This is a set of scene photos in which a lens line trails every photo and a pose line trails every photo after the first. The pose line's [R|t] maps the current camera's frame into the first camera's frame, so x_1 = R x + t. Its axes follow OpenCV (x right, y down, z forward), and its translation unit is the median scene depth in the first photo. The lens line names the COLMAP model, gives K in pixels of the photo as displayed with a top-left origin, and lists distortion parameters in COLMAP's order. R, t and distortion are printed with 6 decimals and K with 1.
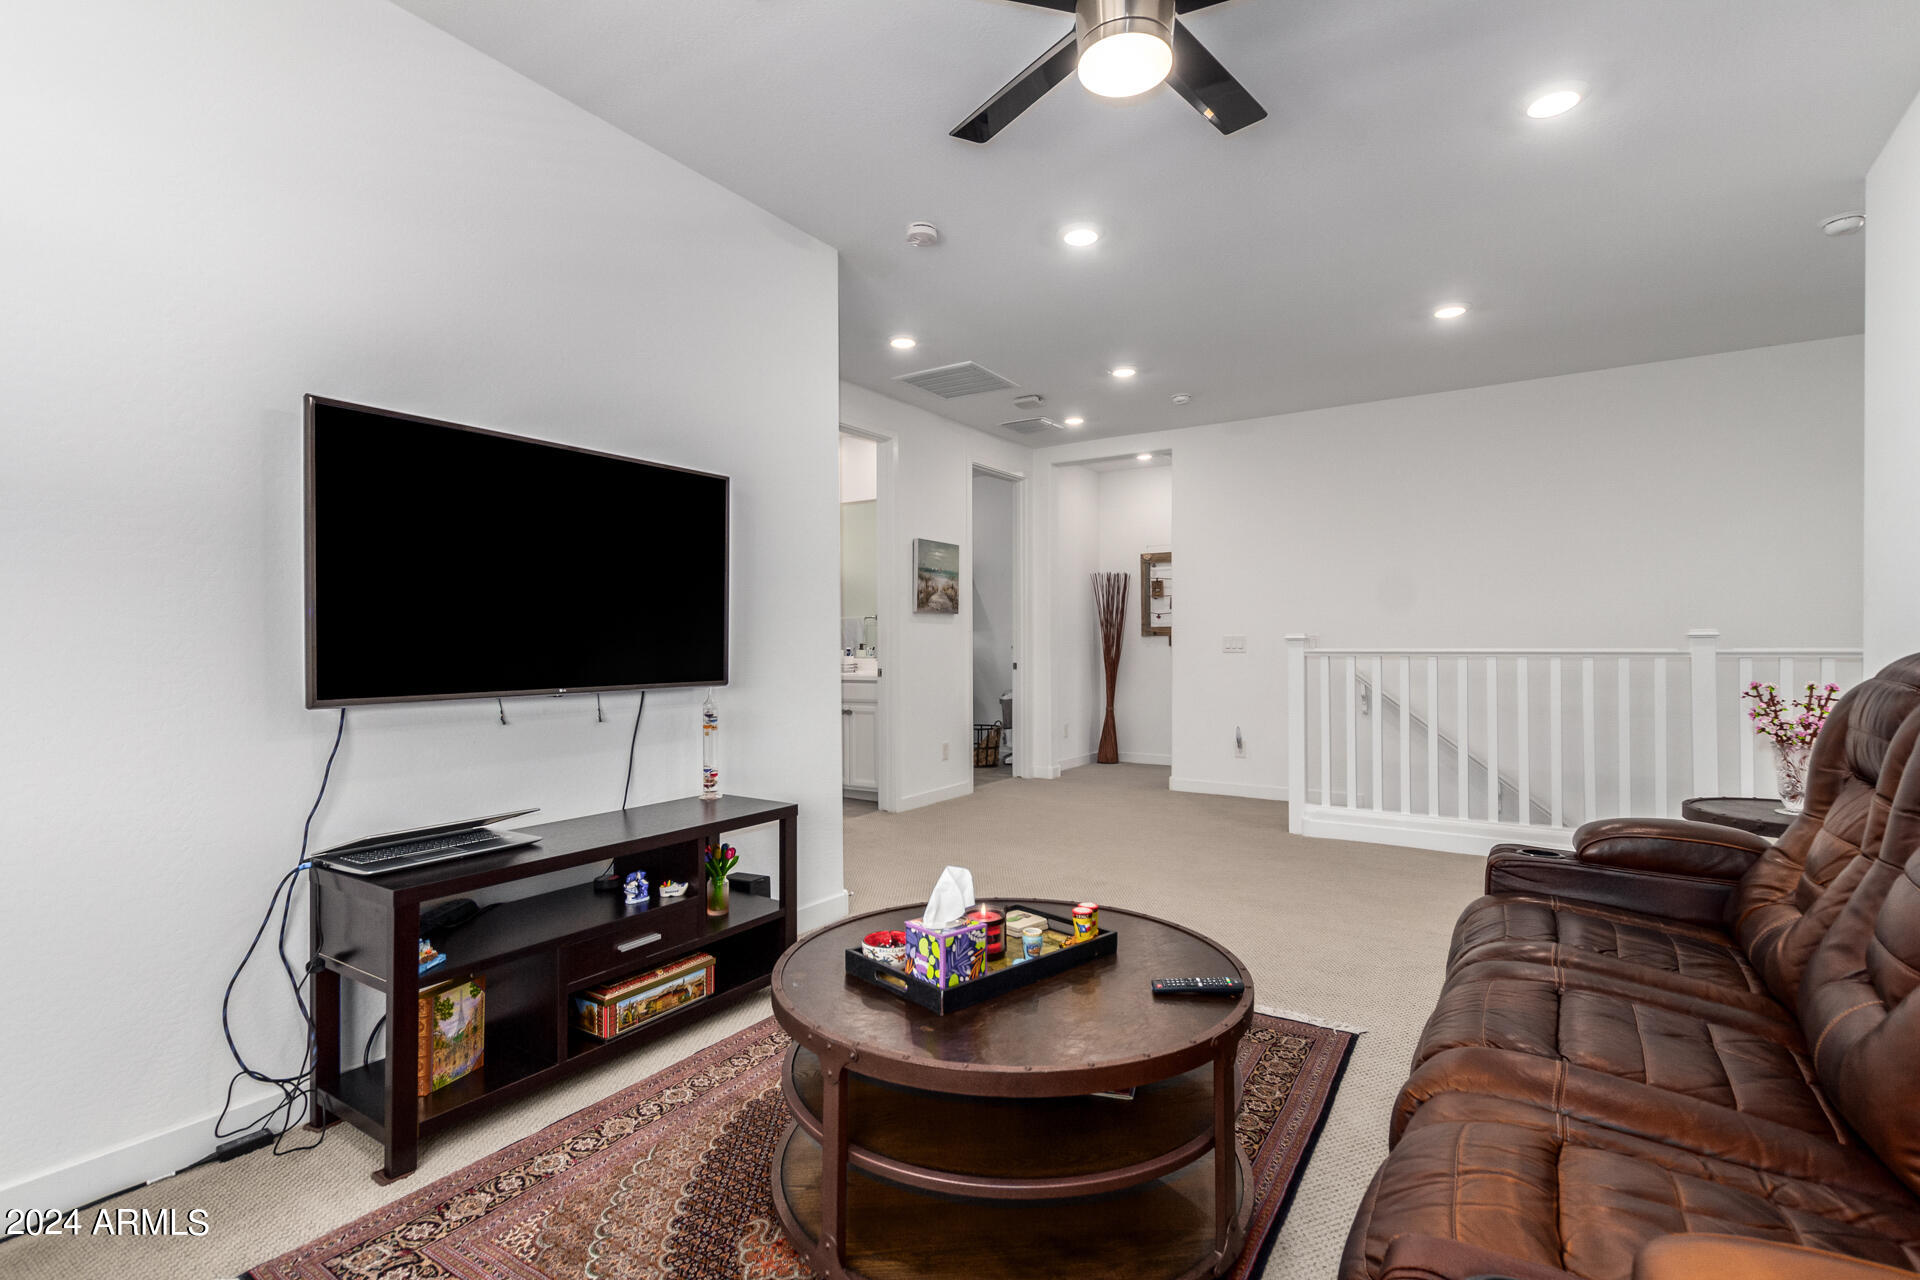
lens RADIAL K [[901.0, 0, 965.9], [0, 901.0, 635.8], [0, 0, 1]] dist [-0.000119, 0.000013]
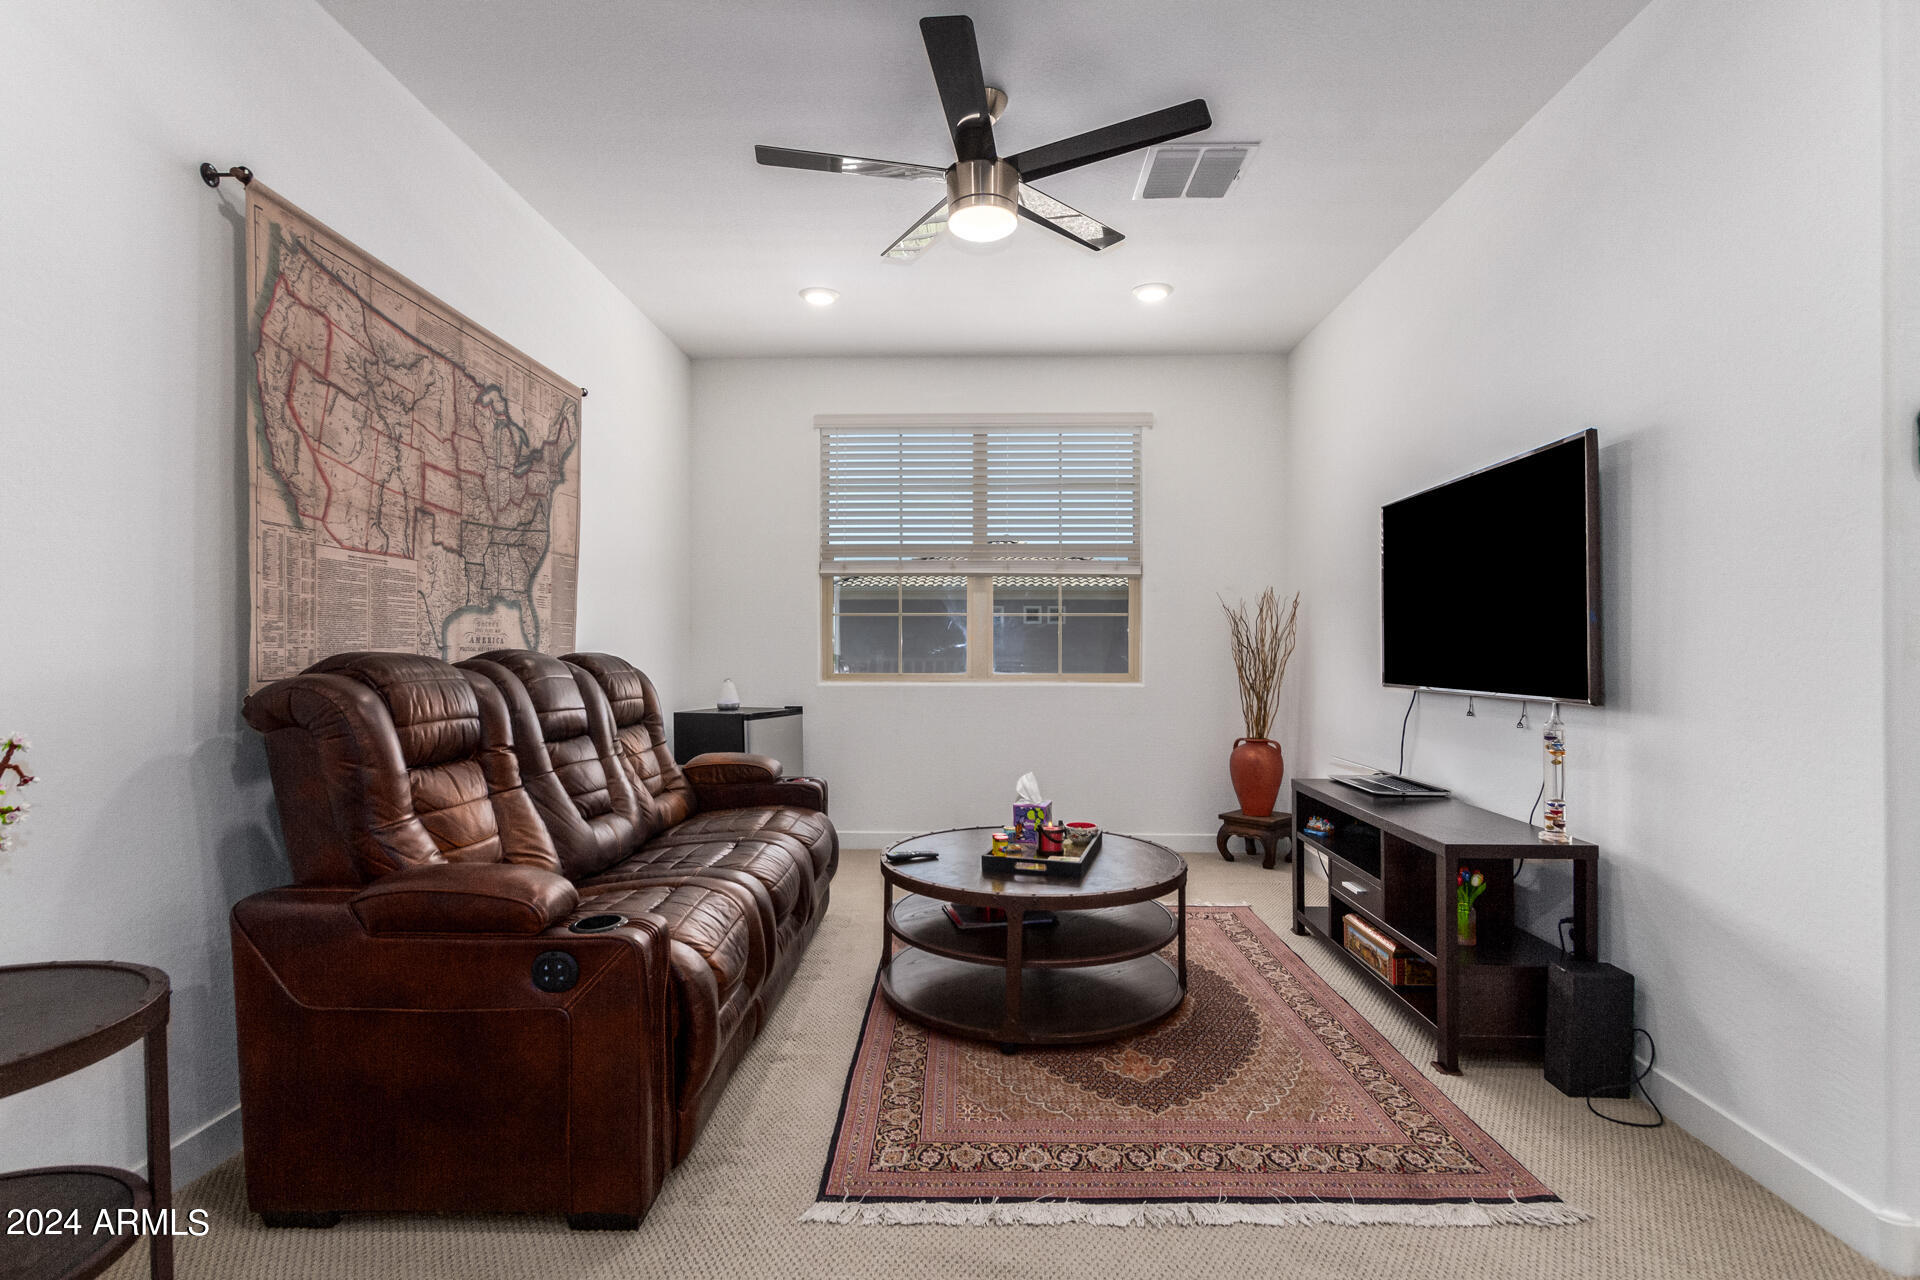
lens RADIAL K [[901.0, 0, 967.1], [0, 901.0, 646.8], [0, 0, 1]] dist [-0.000119, 0.000013]
pose [[-0.850476, -0.001757, -0.526011, 0.756485], [0.002072, 0.999975, -0.006690, 0.010121], [0.526009, -0.006780, -0.850452, 1.783517]]
